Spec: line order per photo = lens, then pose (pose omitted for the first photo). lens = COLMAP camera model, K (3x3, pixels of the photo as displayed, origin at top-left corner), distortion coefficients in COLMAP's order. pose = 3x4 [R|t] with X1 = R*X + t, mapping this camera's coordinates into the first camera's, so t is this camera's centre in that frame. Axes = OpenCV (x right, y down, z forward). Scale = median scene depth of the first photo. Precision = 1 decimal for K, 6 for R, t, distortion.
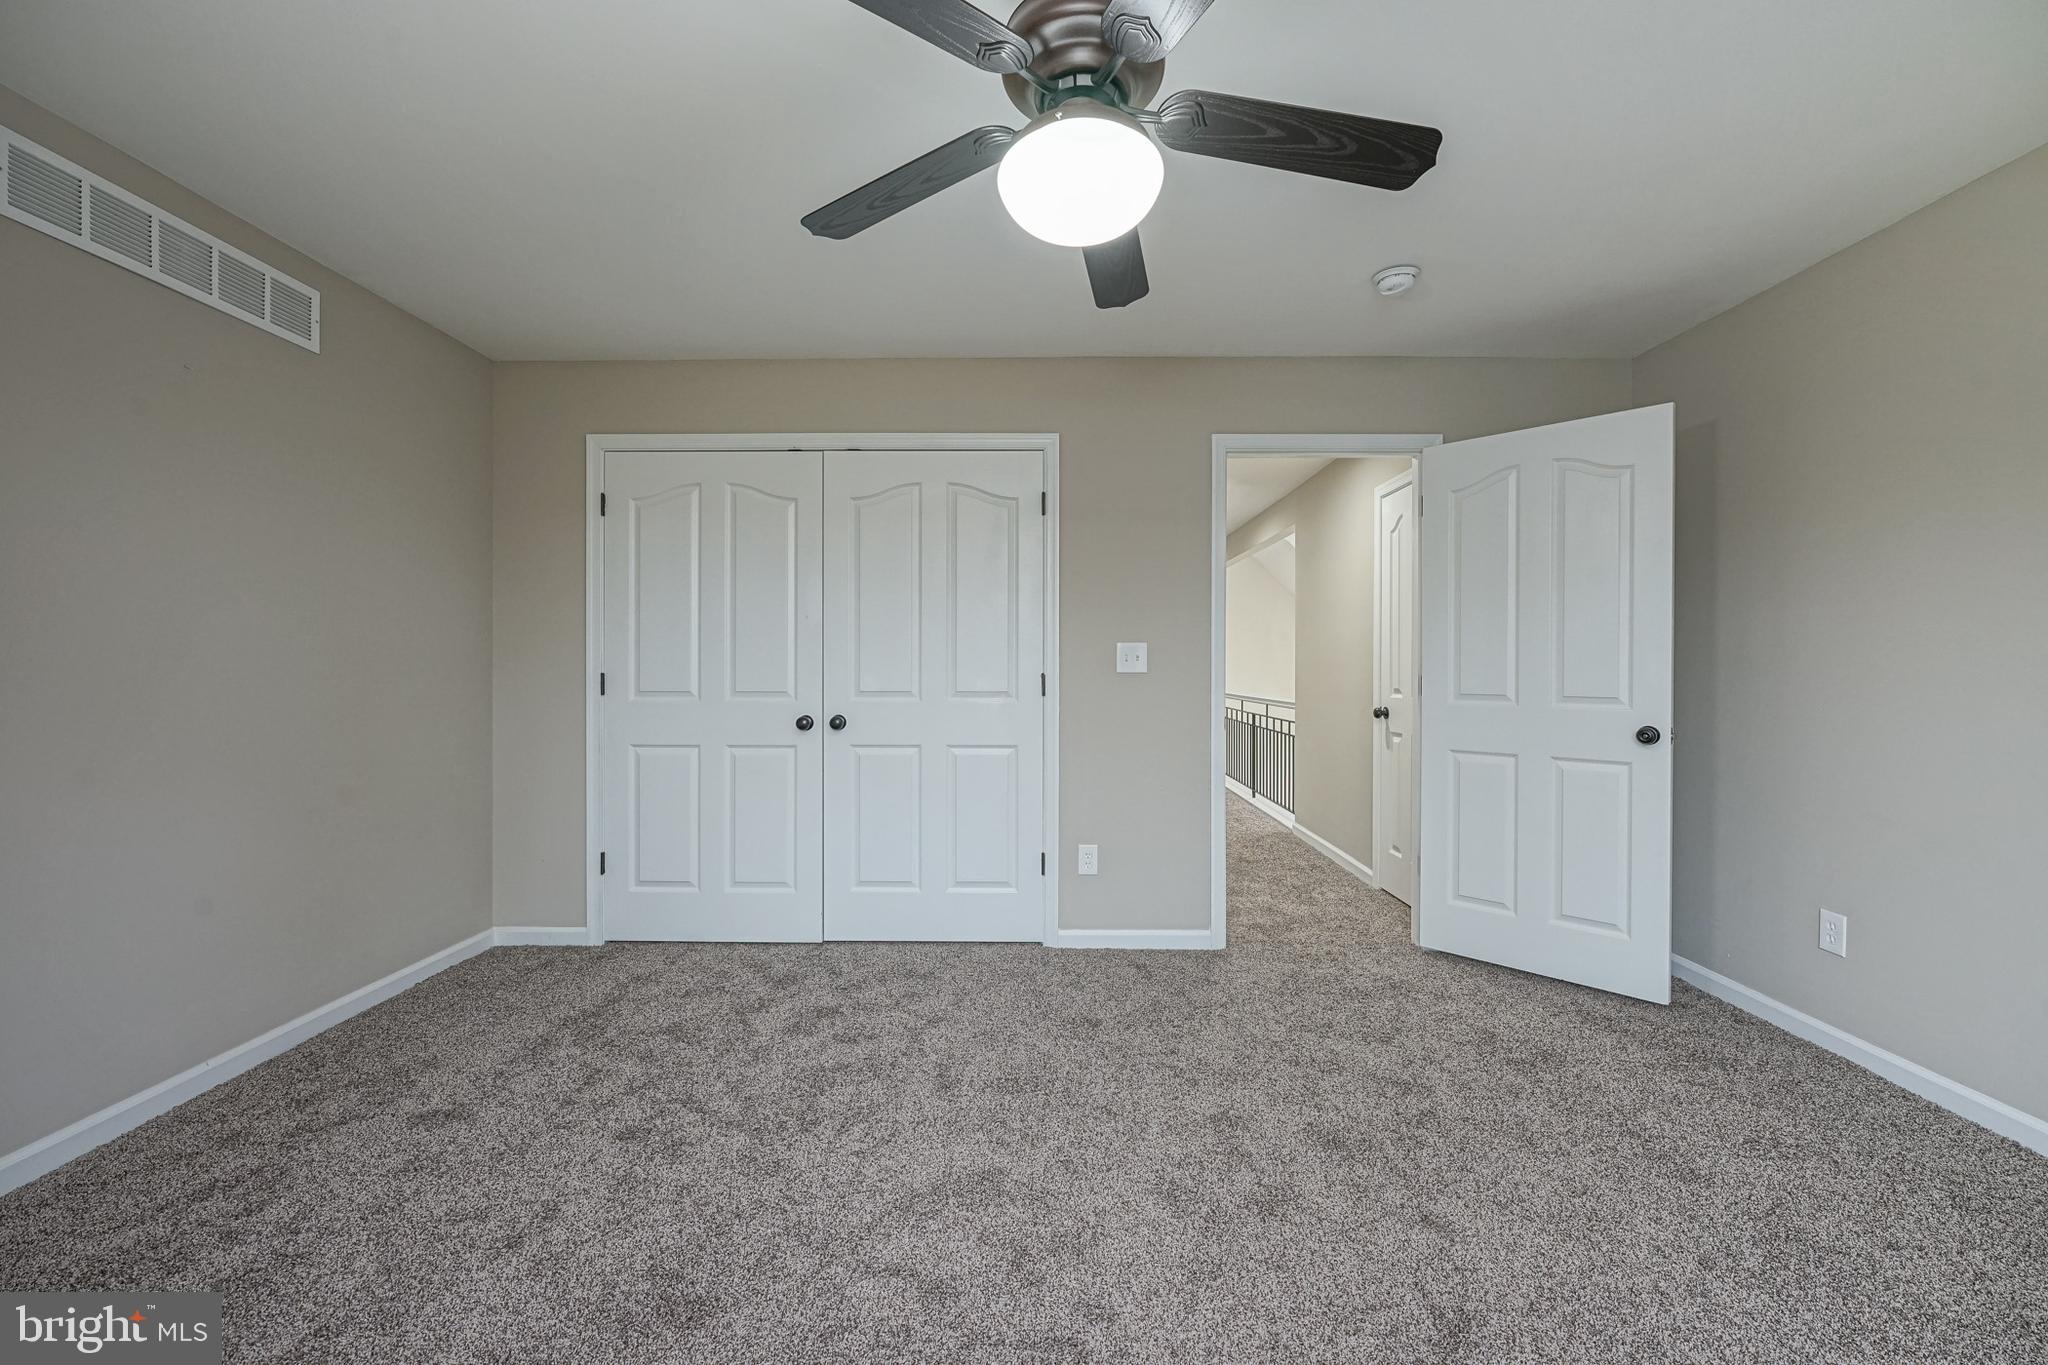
lens RADIAL K [[996.9, 0, 1027.8], [0, 996.9, 674.0], [0, 0, 1]] dist [-0.015082, 0.000002]
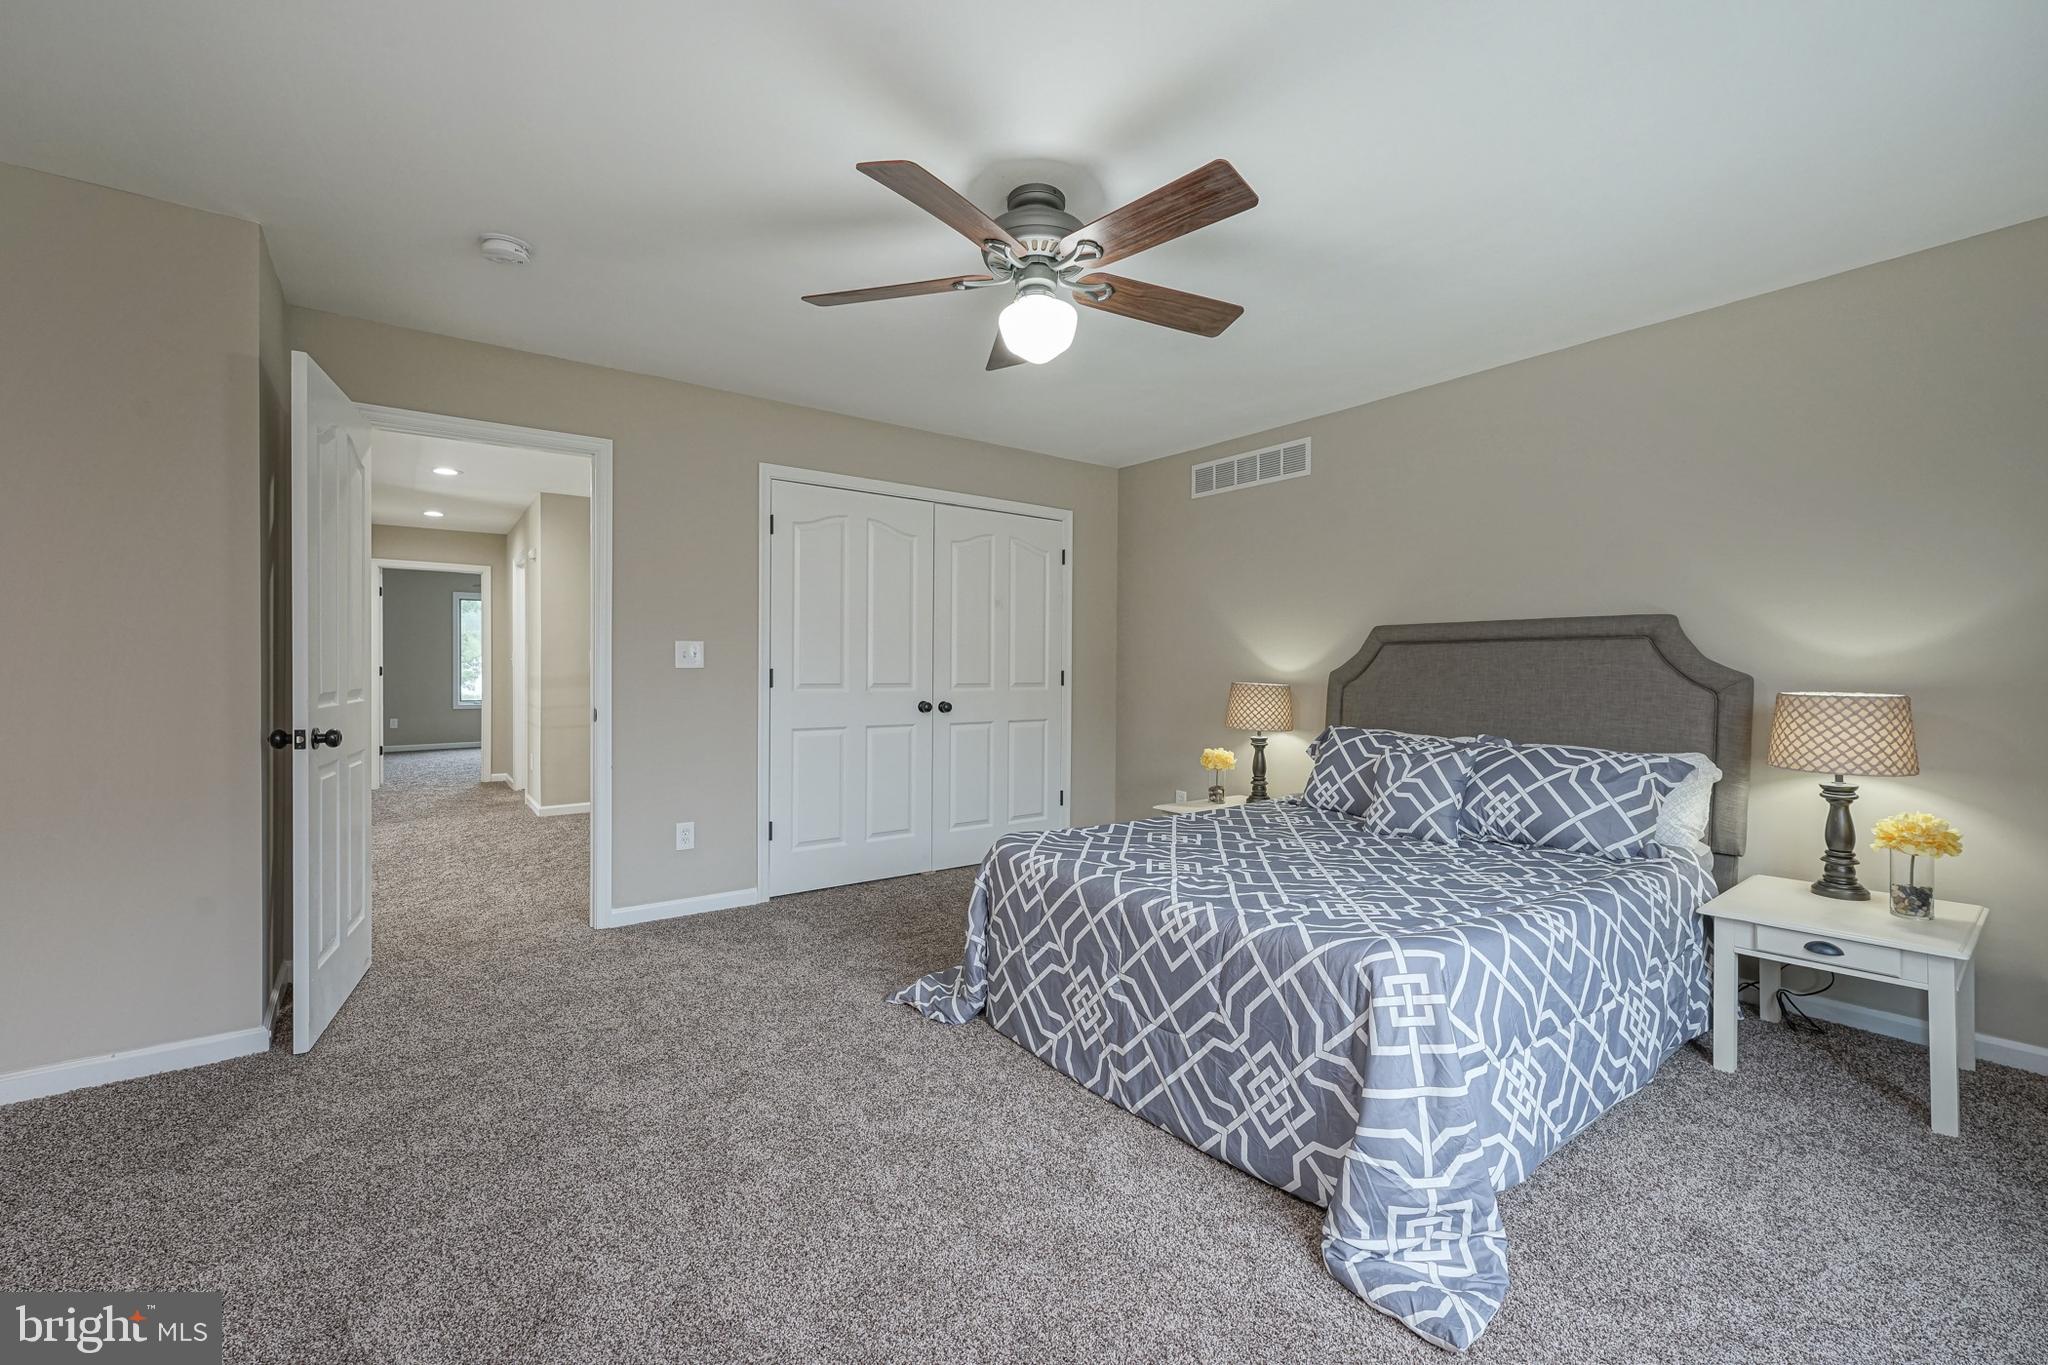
lens RADIAL K [[872.3, 0, 1022.8], [0, 872.3, 679.6], [0, 0, 1]] dist [0.001497, 0.000124]
pose [[0.786255, -0.002445, 0.617898, -0.828899], [-0.005330, 0.999928, 0.010739, -0.000778], [-0.617880, -0.011737, 0.786185, 0.007877]]
